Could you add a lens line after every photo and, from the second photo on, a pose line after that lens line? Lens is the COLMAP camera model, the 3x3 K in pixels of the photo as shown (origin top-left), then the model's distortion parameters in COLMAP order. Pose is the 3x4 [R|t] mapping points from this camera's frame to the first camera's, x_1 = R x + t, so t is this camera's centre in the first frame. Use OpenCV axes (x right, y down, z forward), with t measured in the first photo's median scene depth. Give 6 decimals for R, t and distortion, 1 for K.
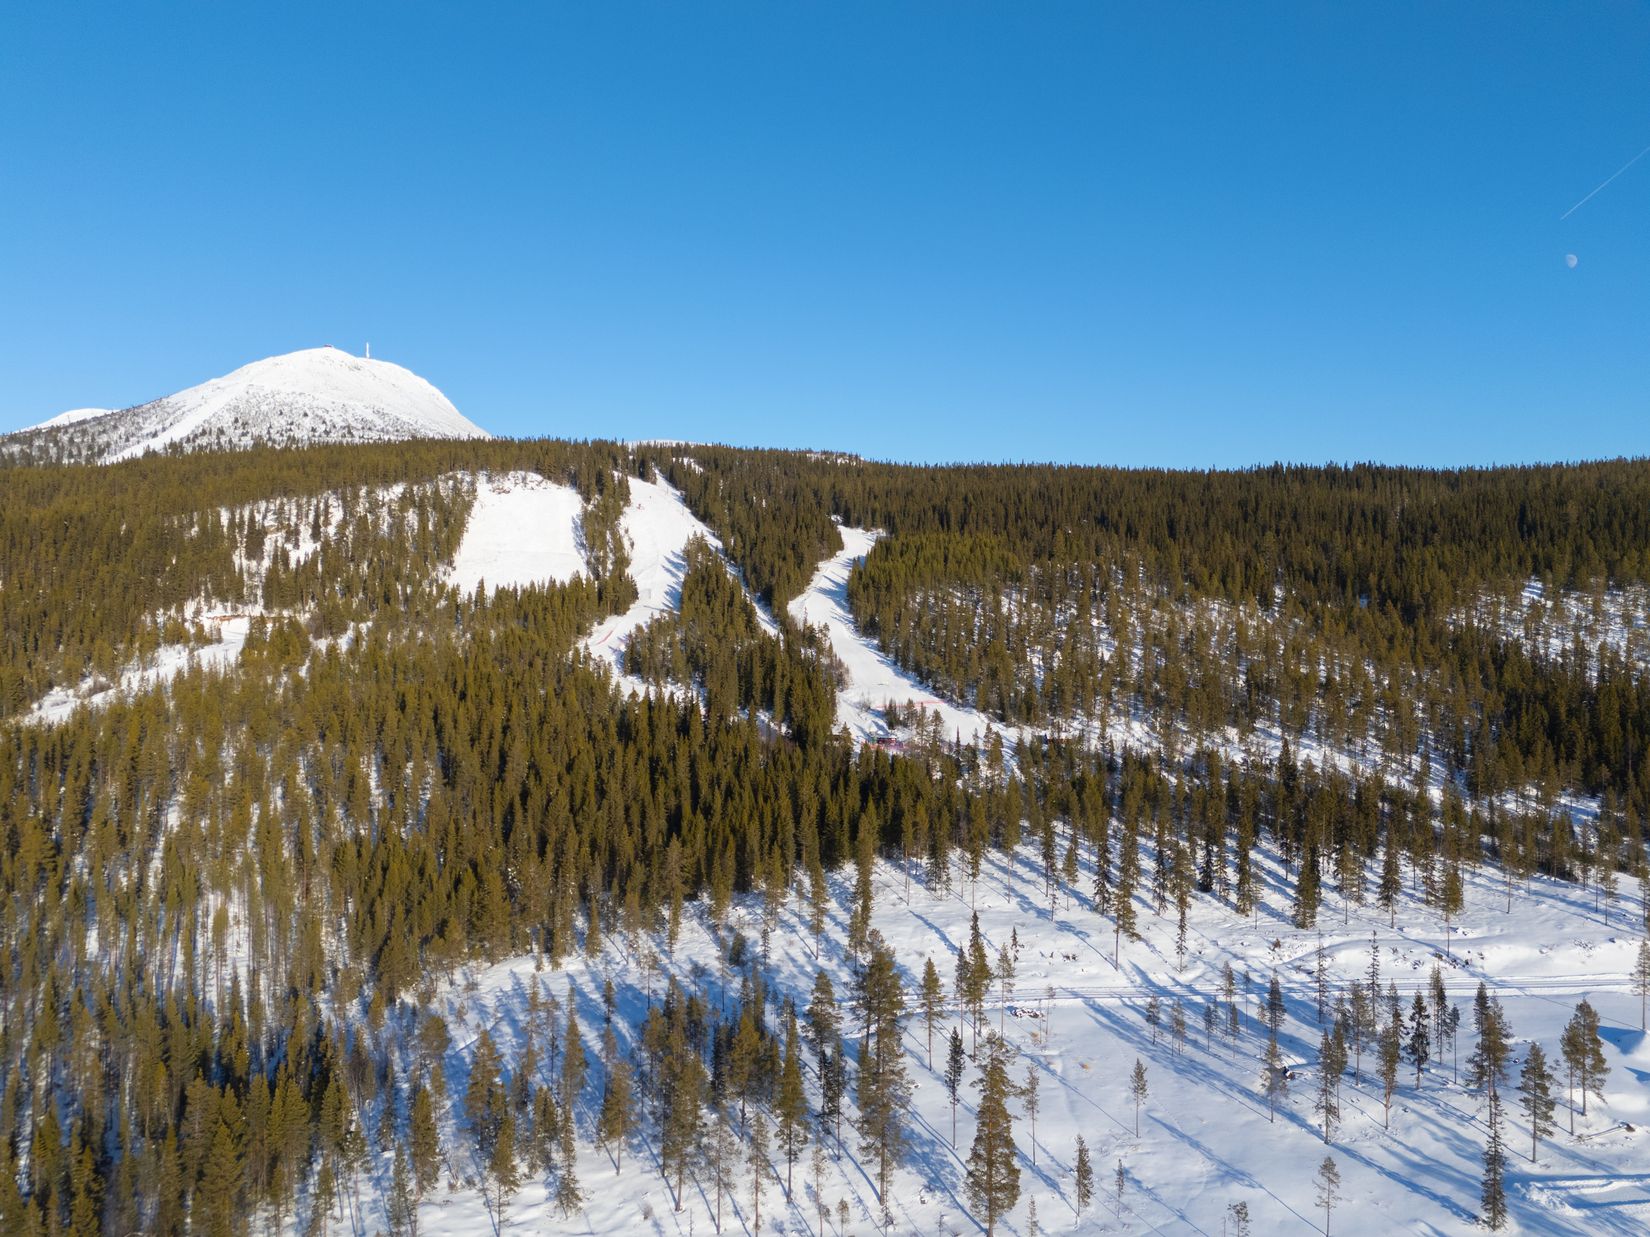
lens RADIAL K [[1157.3, 0, 825.0], [0, 1157.3, 618.5], [0, 0, 1]] dist [0.070480, -0.117970]
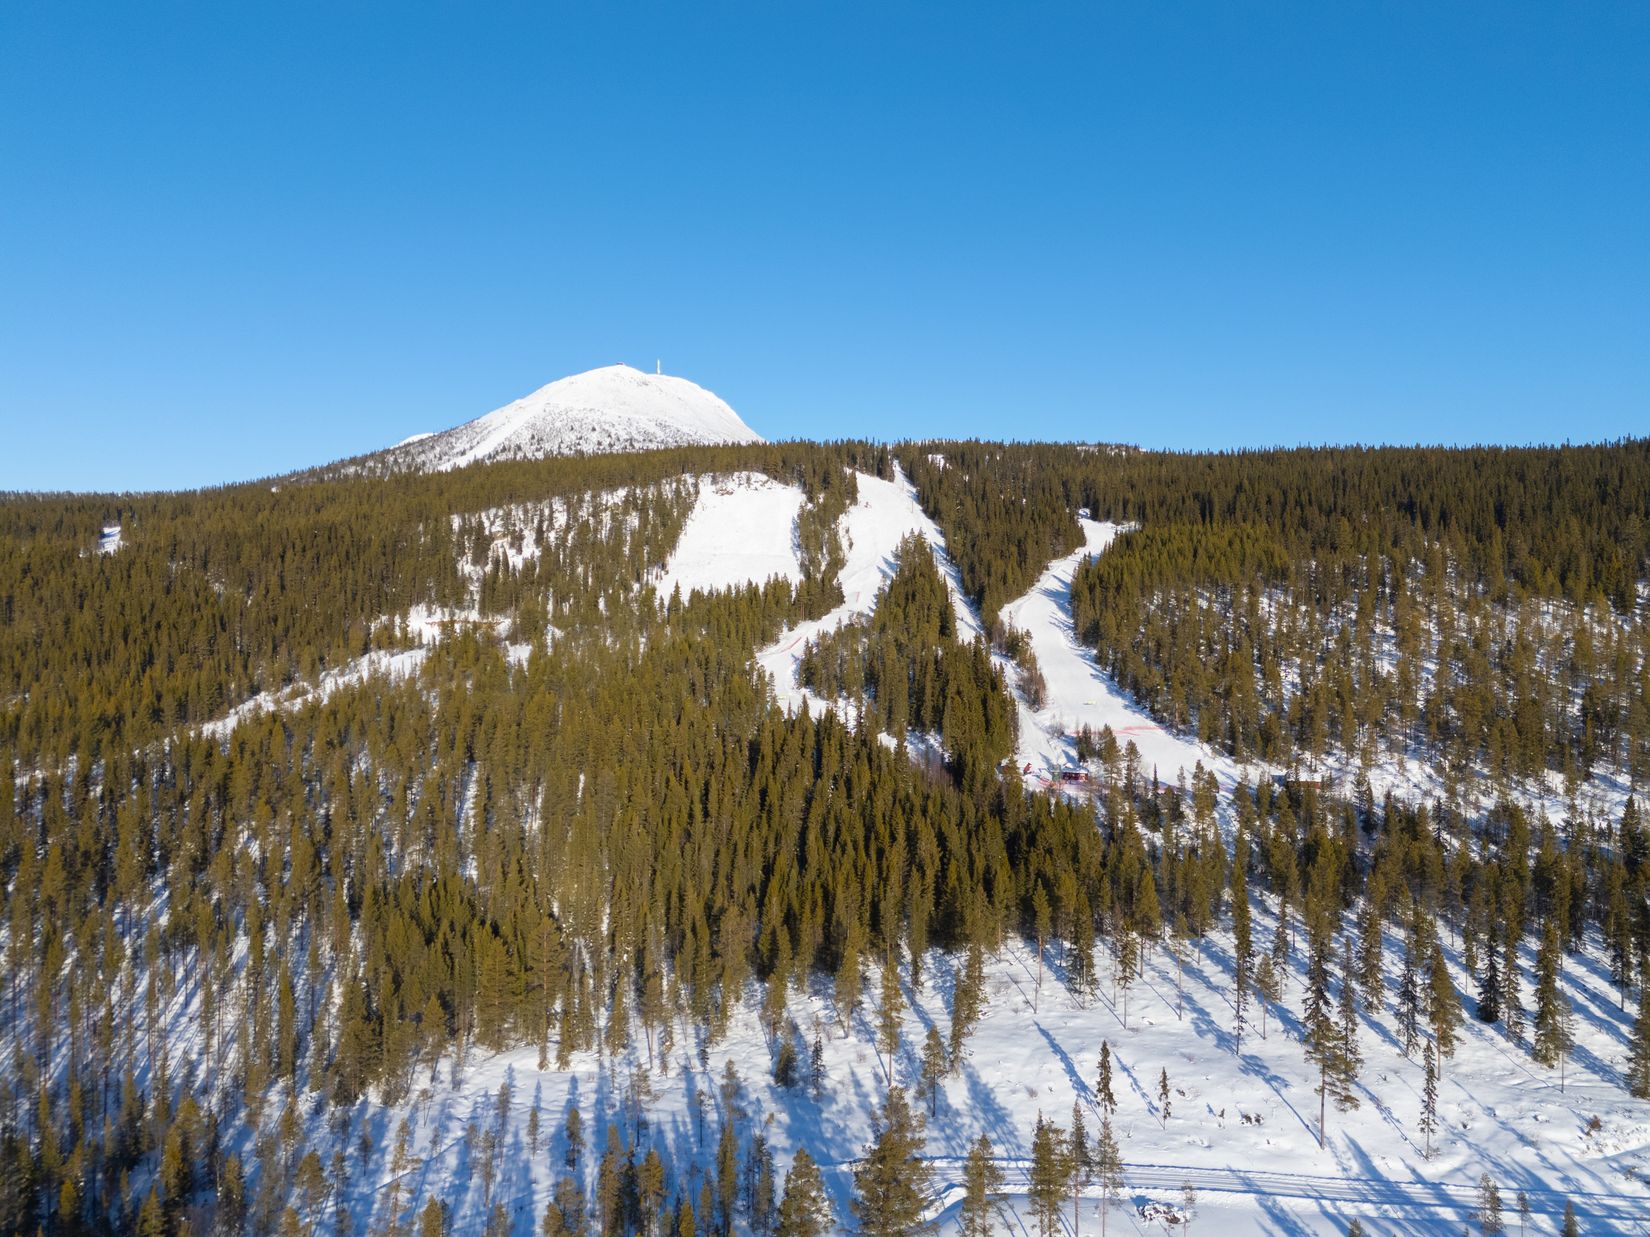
lens RADIAL K [[1170.1, 0, 825.0], [0, 1170.1, 618.5], [0, 0, 1]] dist [0.041994, -0.030935]
pose [[0.969731, -0.001424, -0.244170, 0.055852], [0.000575, 0.999994, -0.003548, -0.001200], [0.244173, 0.003300, 0.969726, 0.105938]]
